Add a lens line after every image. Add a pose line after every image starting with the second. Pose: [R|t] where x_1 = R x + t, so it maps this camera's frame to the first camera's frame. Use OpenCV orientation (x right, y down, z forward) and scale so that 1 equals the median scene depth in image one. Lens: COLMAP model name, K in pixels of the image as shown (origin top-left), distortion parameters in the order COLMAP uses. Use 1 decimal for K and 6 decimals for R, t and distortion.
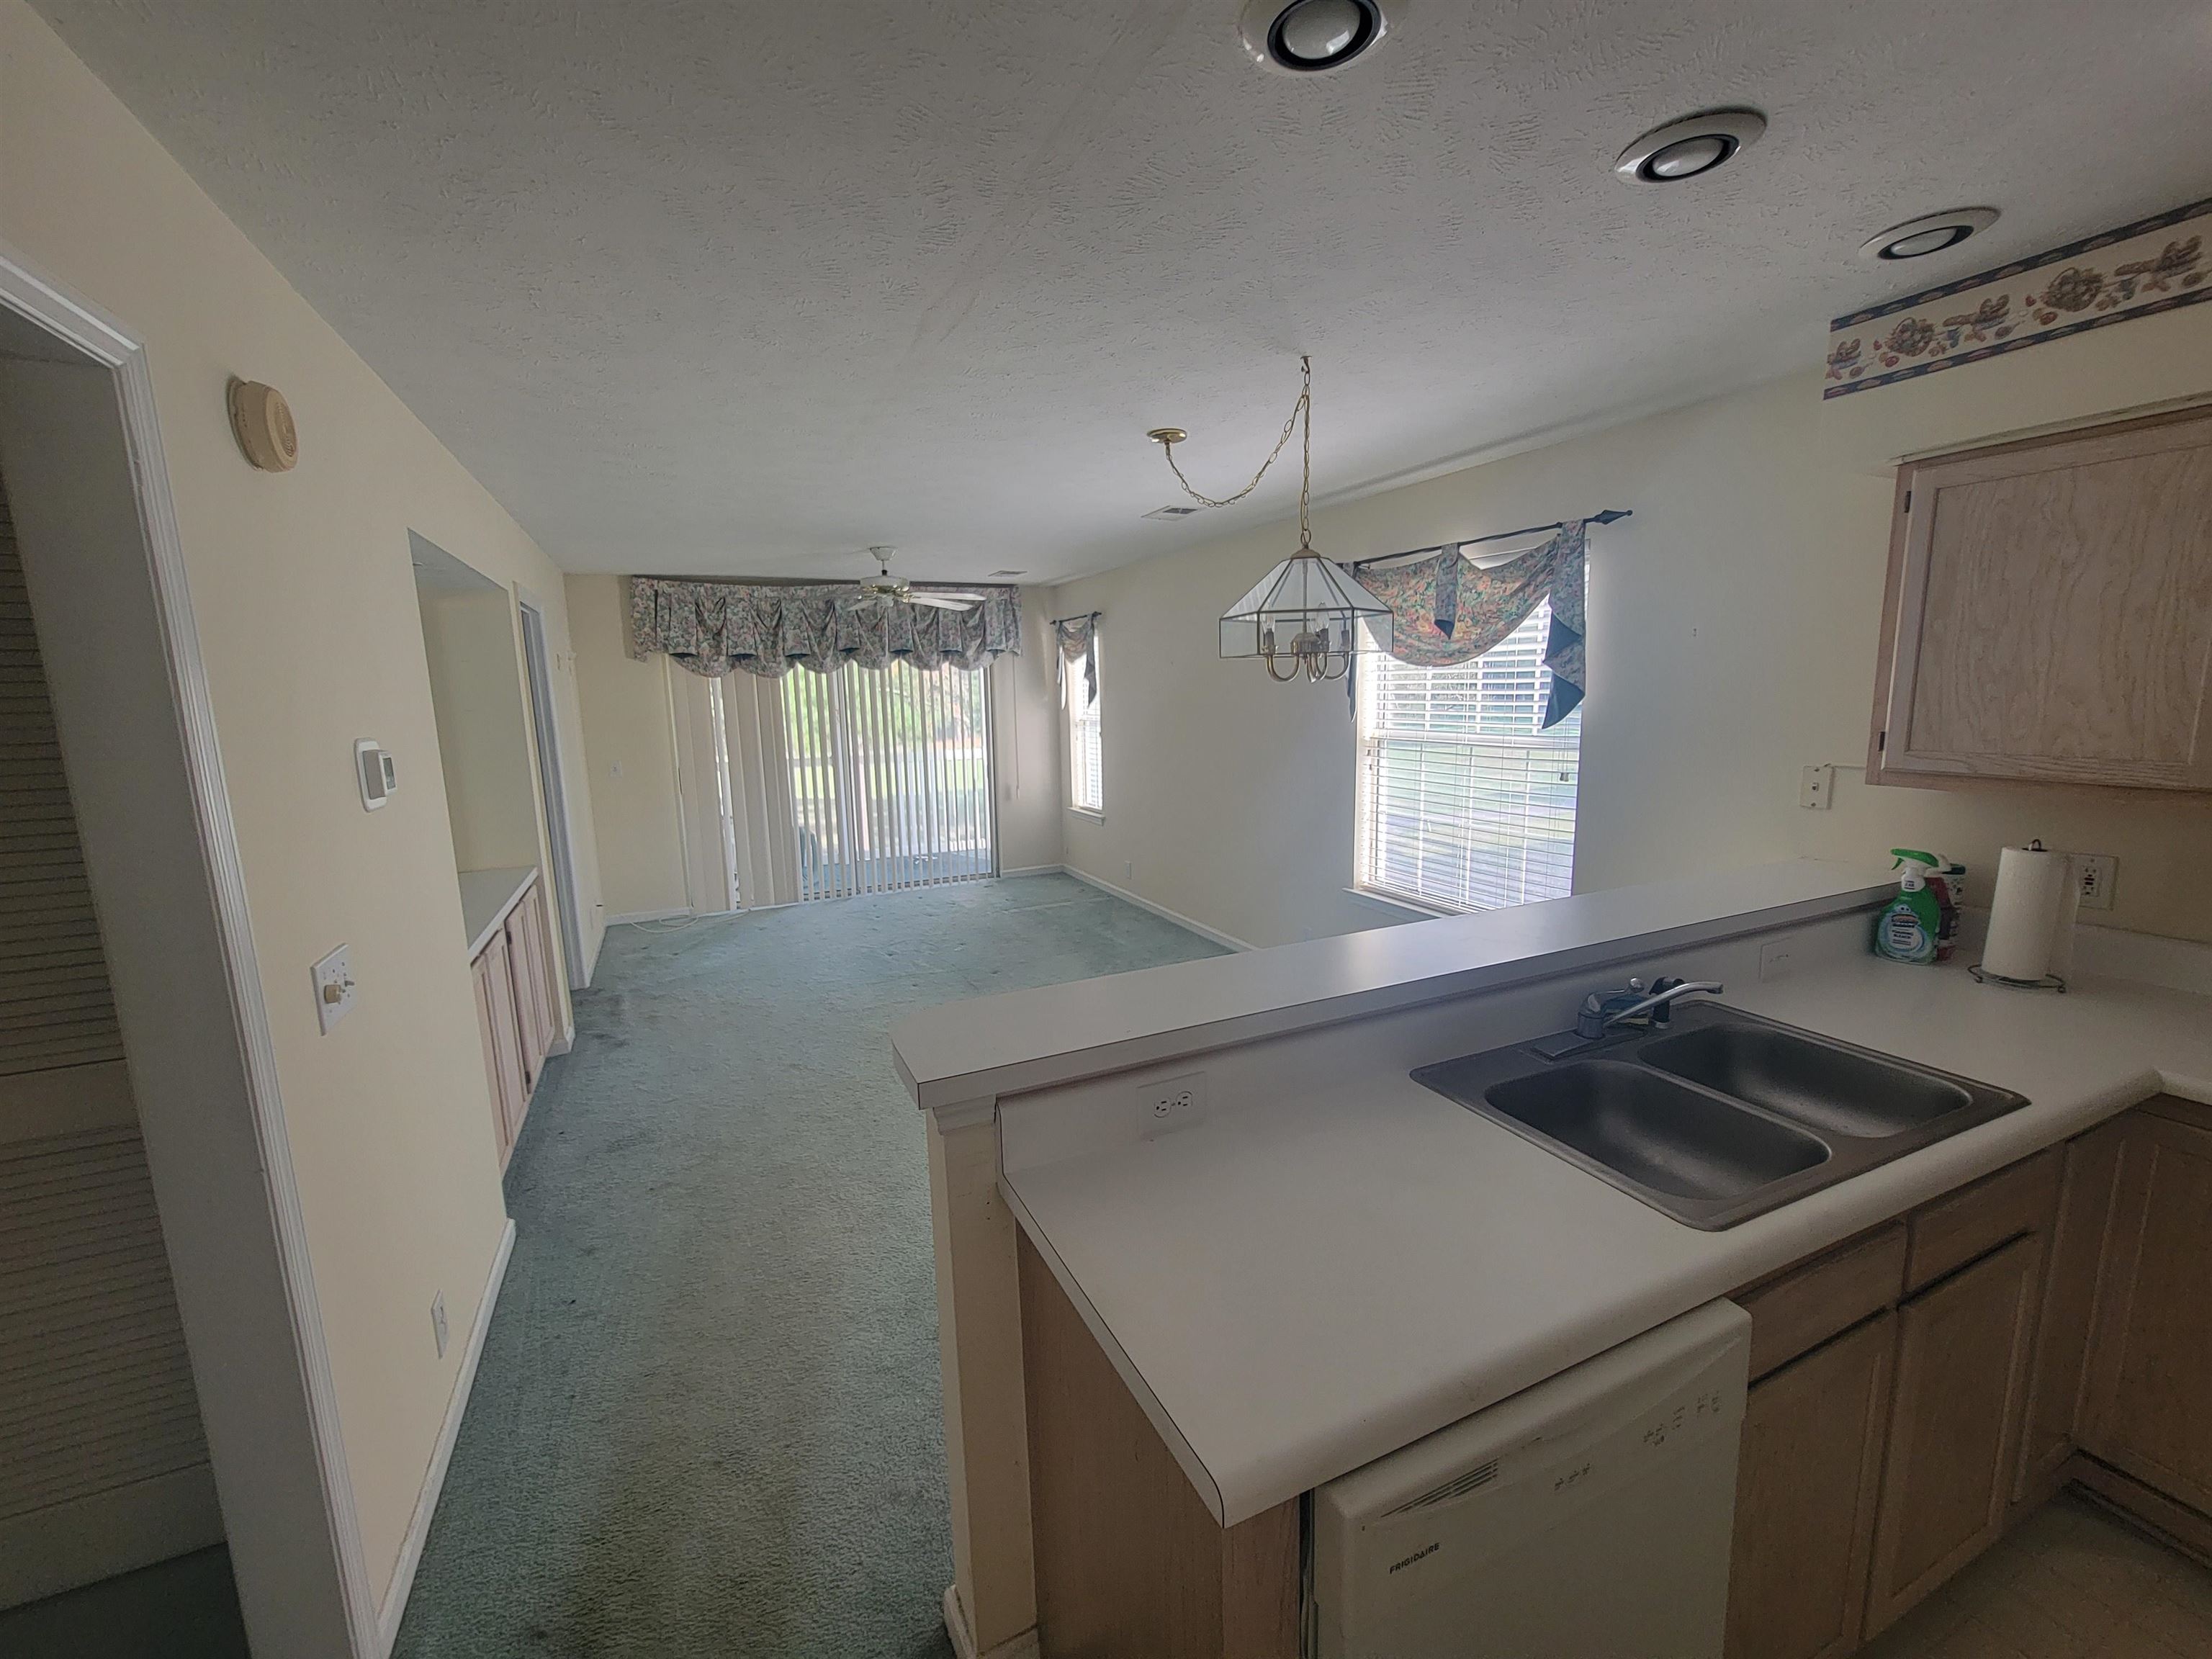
lens RADIAL K [[901.3, 0, 1101.6], [0, 901.3, 833.3], [0, 0, 1]] dist [-0.001604, 0.000832]
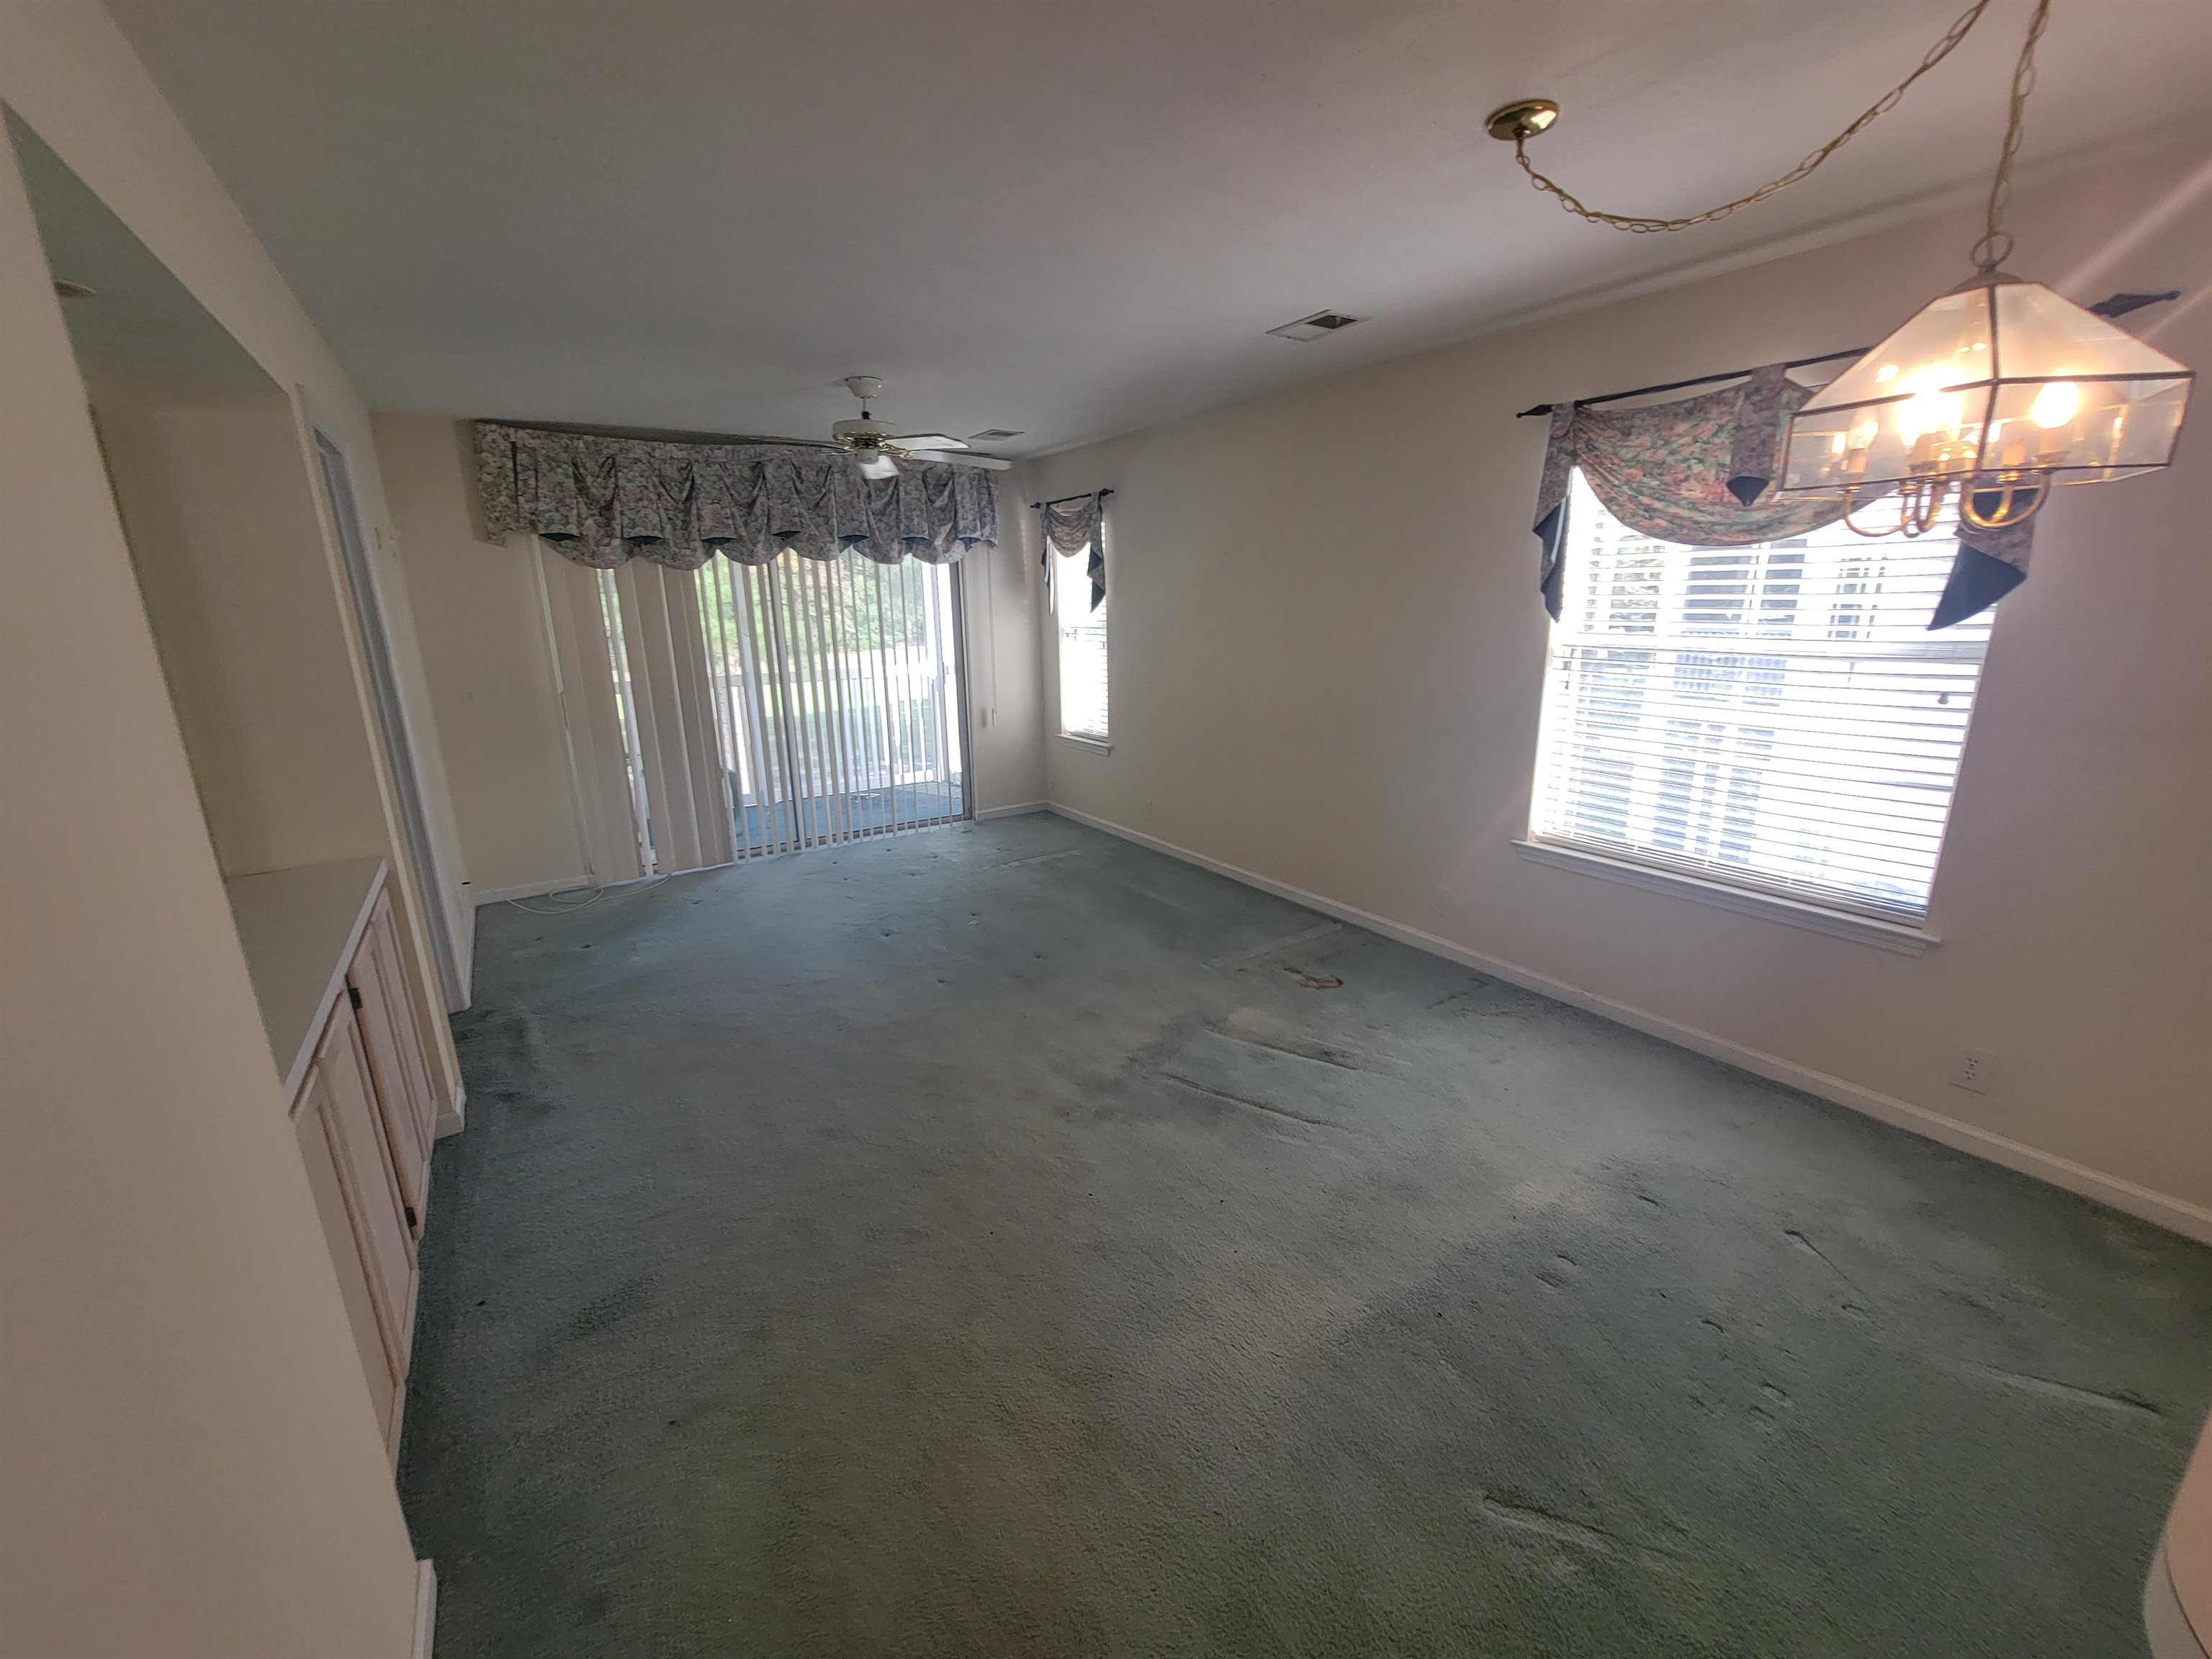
lens RADIAL K [[901.3, 0, 1105.0], [0, 901.3, 832.0], [0, 0, 1]] dist [-0.001604, 0.000832]
pose [[0.989736, -0.031617, 0.139367, -0.136455], [0.018692, 0.995482, 0.093090, -0.018435], [-0.141680, -0.089530, 0.985856, 0.195602]]
